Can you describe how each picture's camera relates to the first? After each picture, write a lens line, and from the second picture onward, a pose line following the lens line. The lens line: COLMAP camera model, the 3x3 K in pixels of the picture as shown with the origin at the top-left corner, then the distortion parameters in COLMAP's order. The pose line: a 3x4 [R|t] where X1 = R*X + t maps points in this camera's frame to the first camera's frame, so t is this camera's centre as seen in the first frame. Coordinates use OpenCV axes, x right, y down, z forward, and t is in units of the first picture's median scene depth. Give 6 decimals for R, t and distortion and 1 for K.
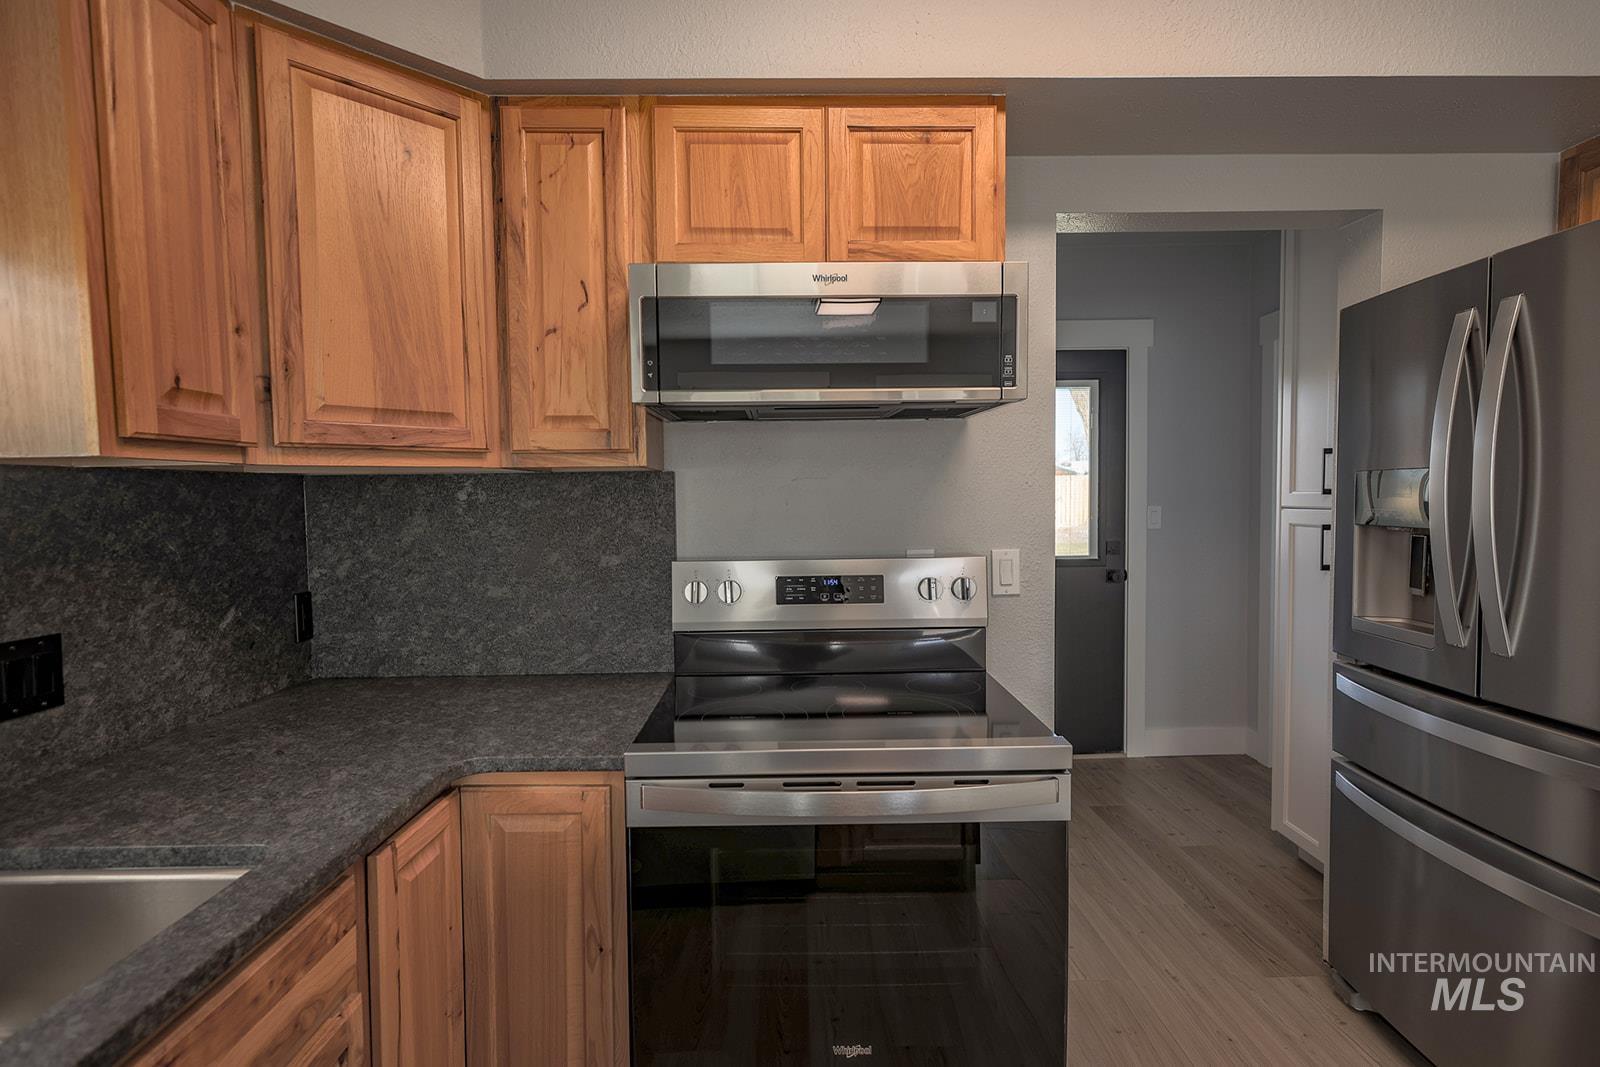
lens RADIAL K [[782.1, 0, 799.0], [0, 782.1, 531.2], [0, 0, 1]] dist [-0.000208, 0.002121]
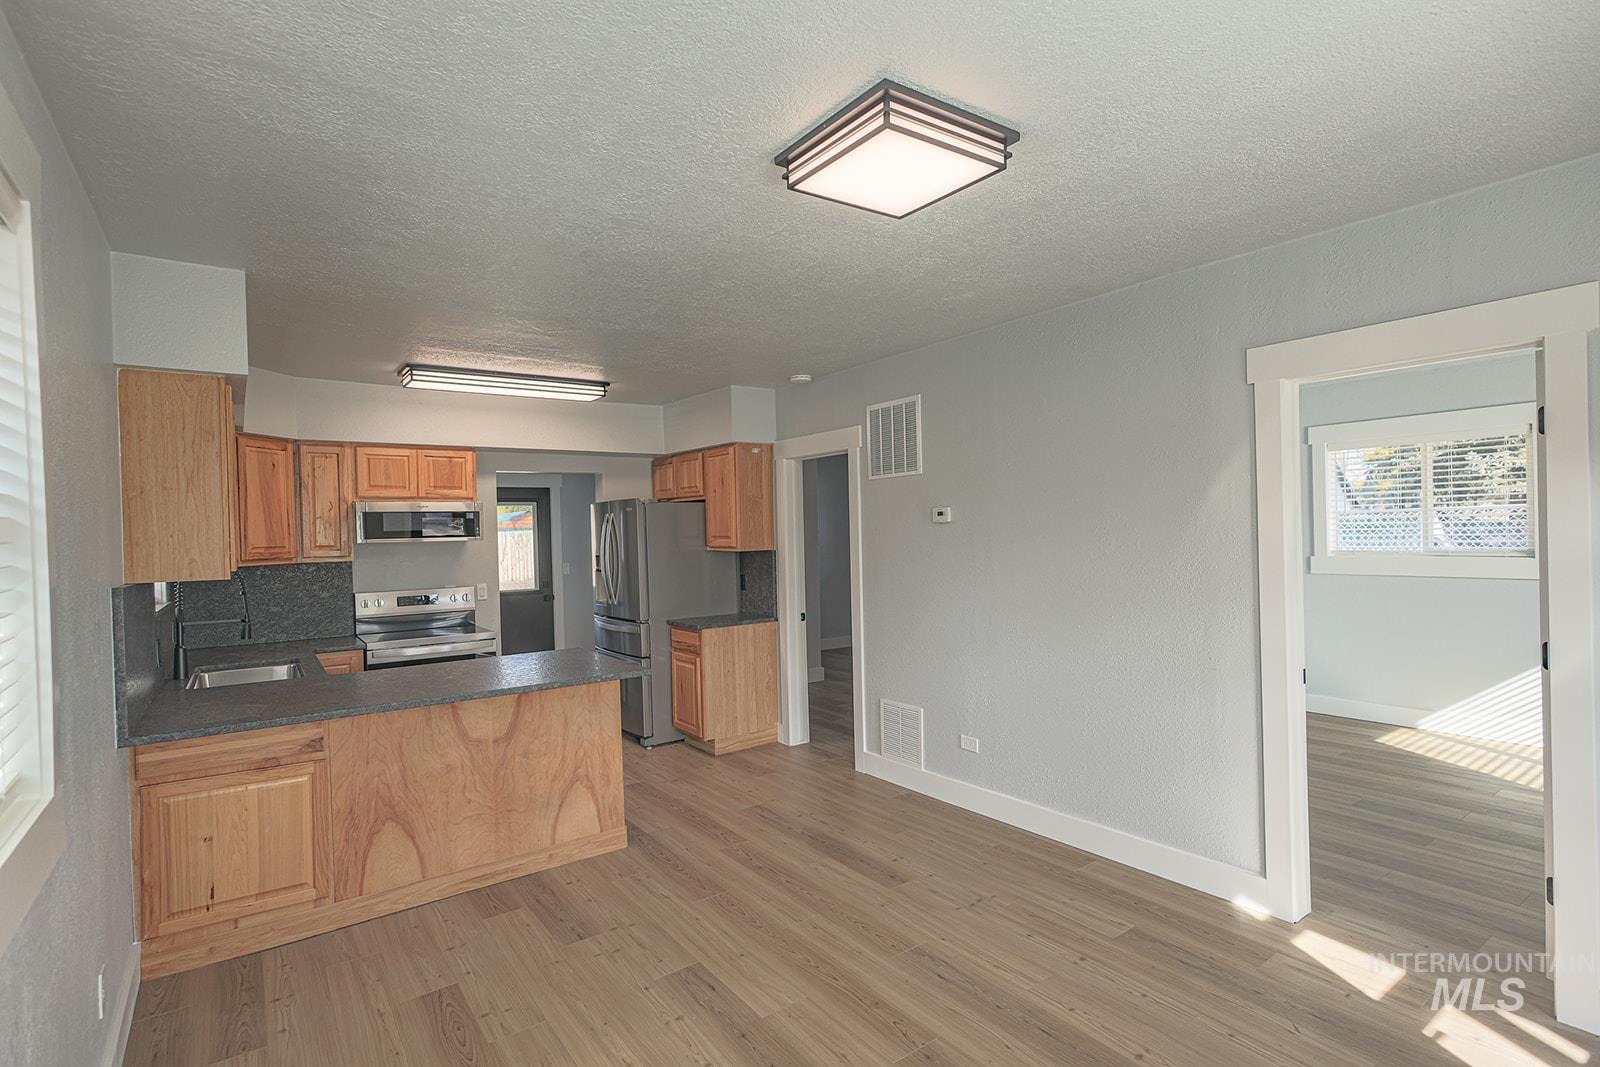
lens RADIAL K [[782.1, 0, 801.8], [0, 782.1, 548.1], [0, 0, 1]] dist [-0.000208, 0.002121]
pose [[0.820892, -0.019059, 0.570766, -0.512578], [0.040817, 0.998845, -0.025351, 0.014547], [-0.569623, 0.044107, 0.820721, -2.547139]]
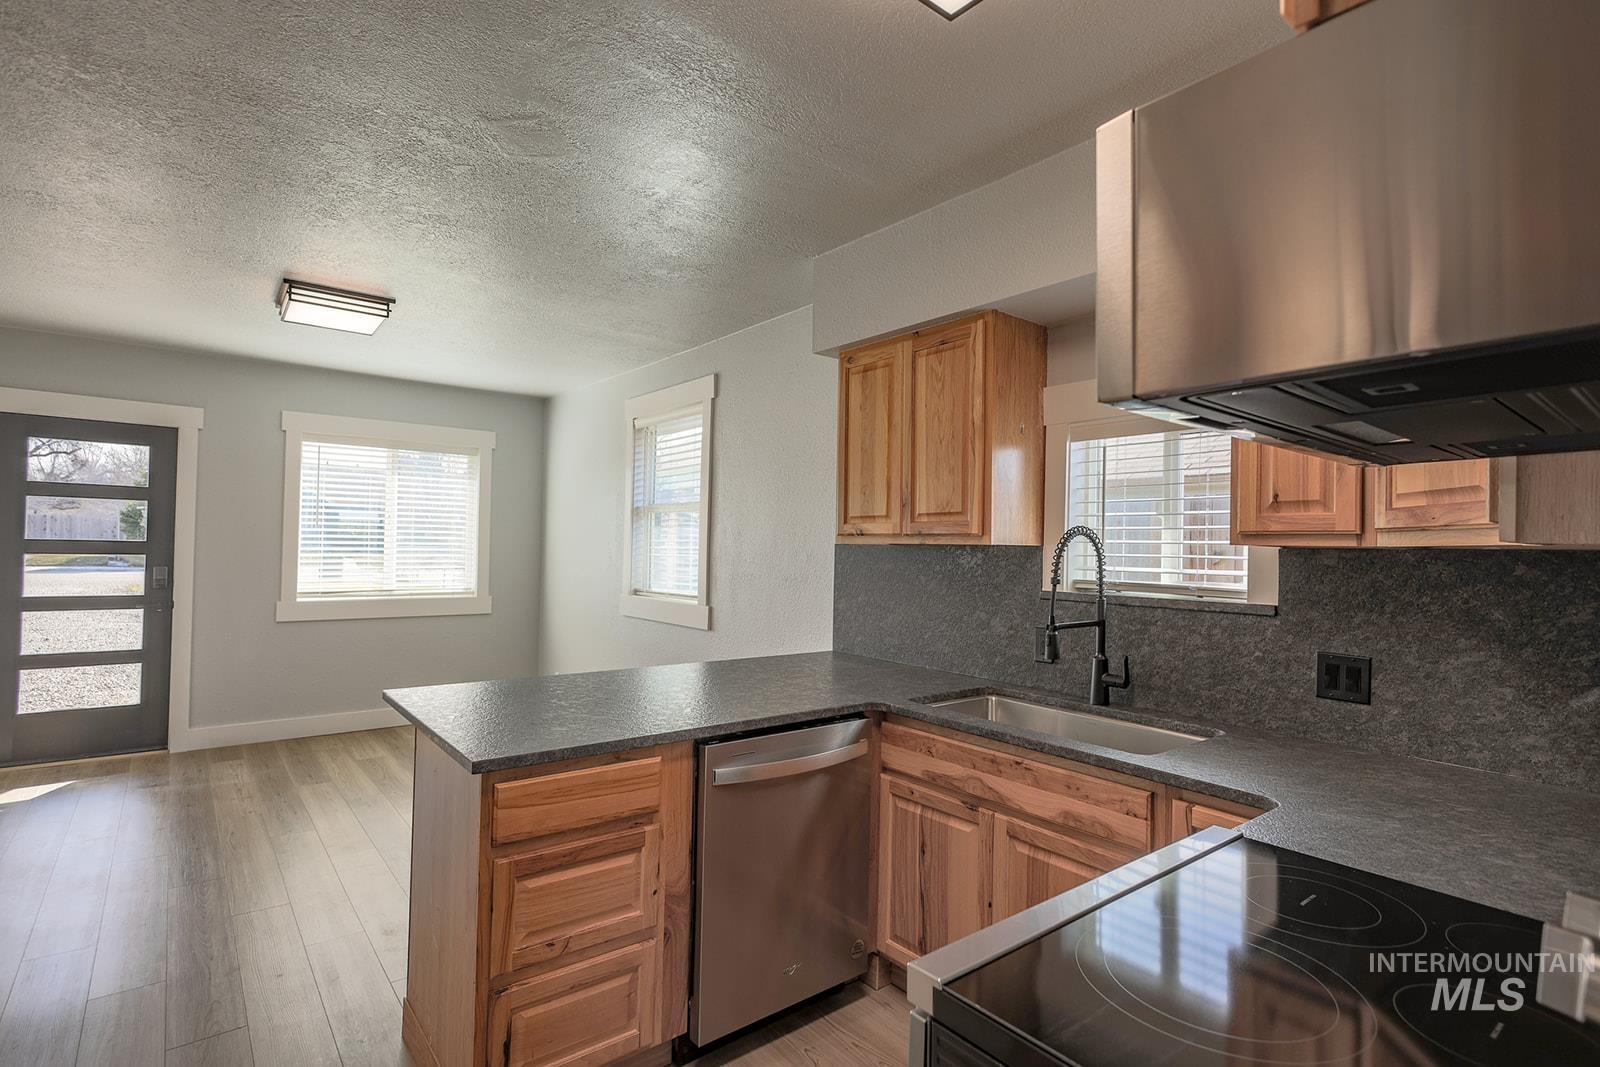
lens RADIAL K [[782.1, 0, 801.1], [0, 782.1, 536.2], [0, 0, 1]] dist [-0.000208, 0.002121]
pose [[-0.790993, -0.009027, -0.611759, 0.689229], [-0.037374, 0.998737, 0.033588, -0.091867], [0.610683, 0.049432, -0.790331, 1.196456]]
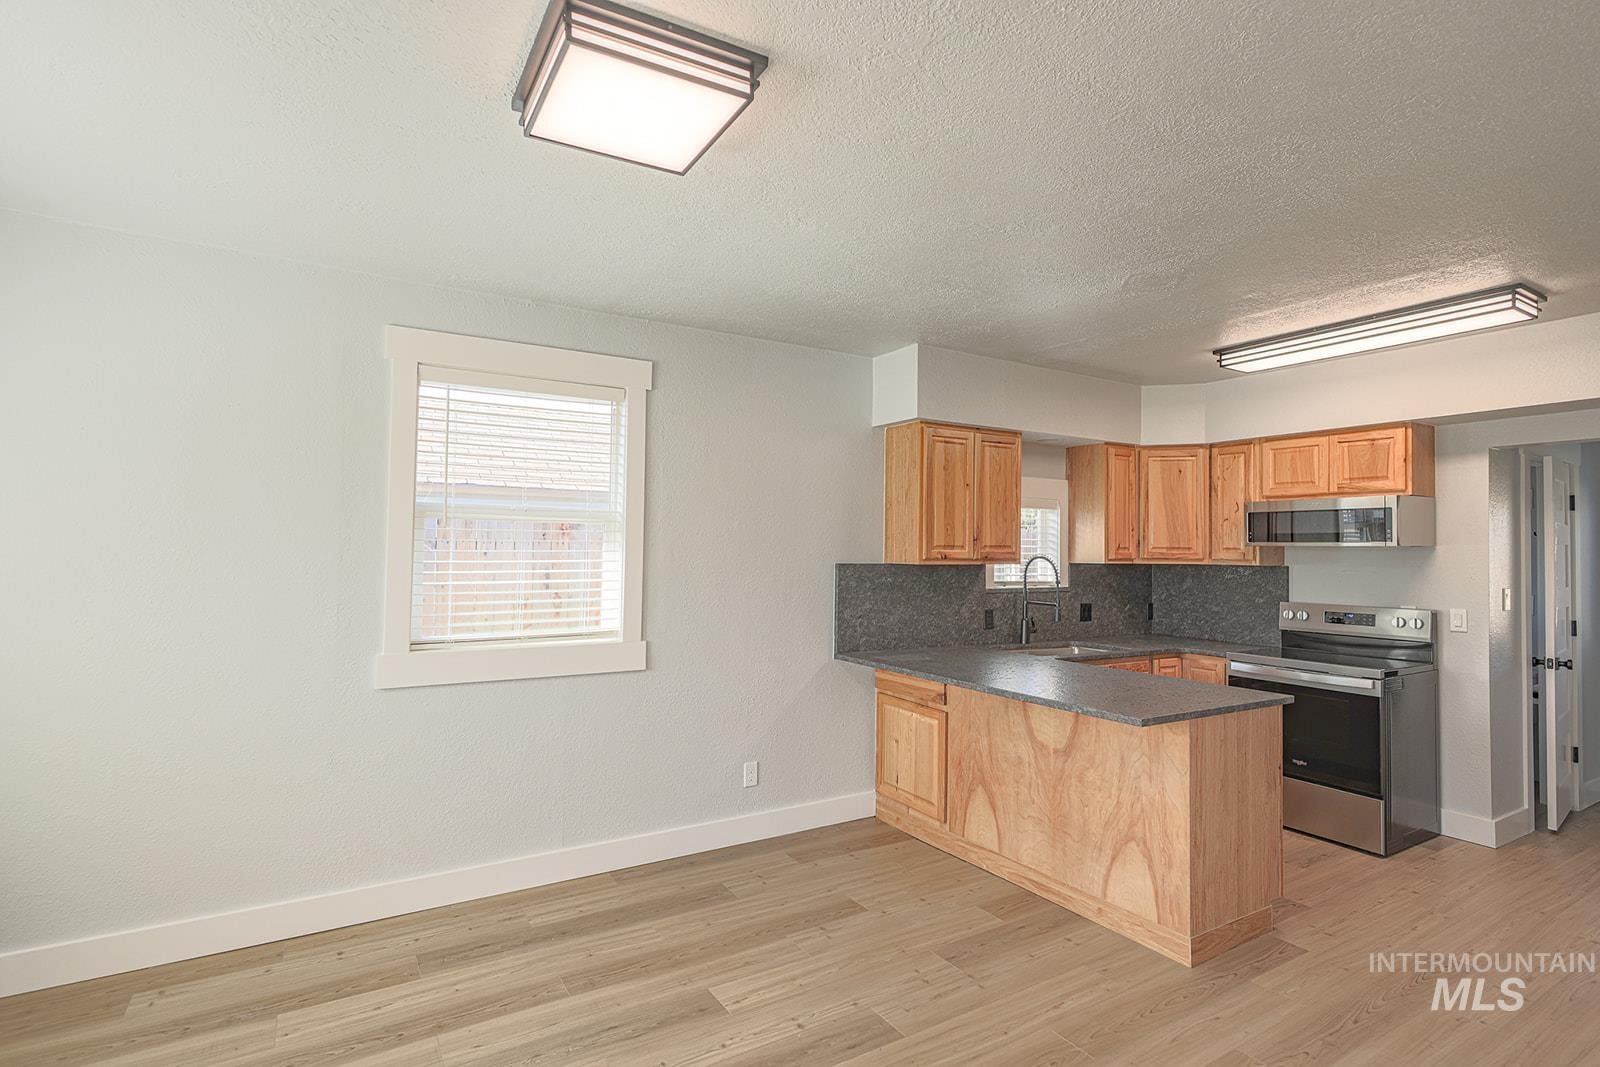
lens RADIAL K [[782.1, 0, 790.6], [0, 782.1, 538.0], [0, 0, 1]] dist [-0.000208, 0.002121]
pose [[0.500674, 0.004559, -0.865624, 1.441187], [-0.059469, 0.997805, -0.029142, 0.000456], [0.863591, 0.066068, 0.499846, -1.931045]]
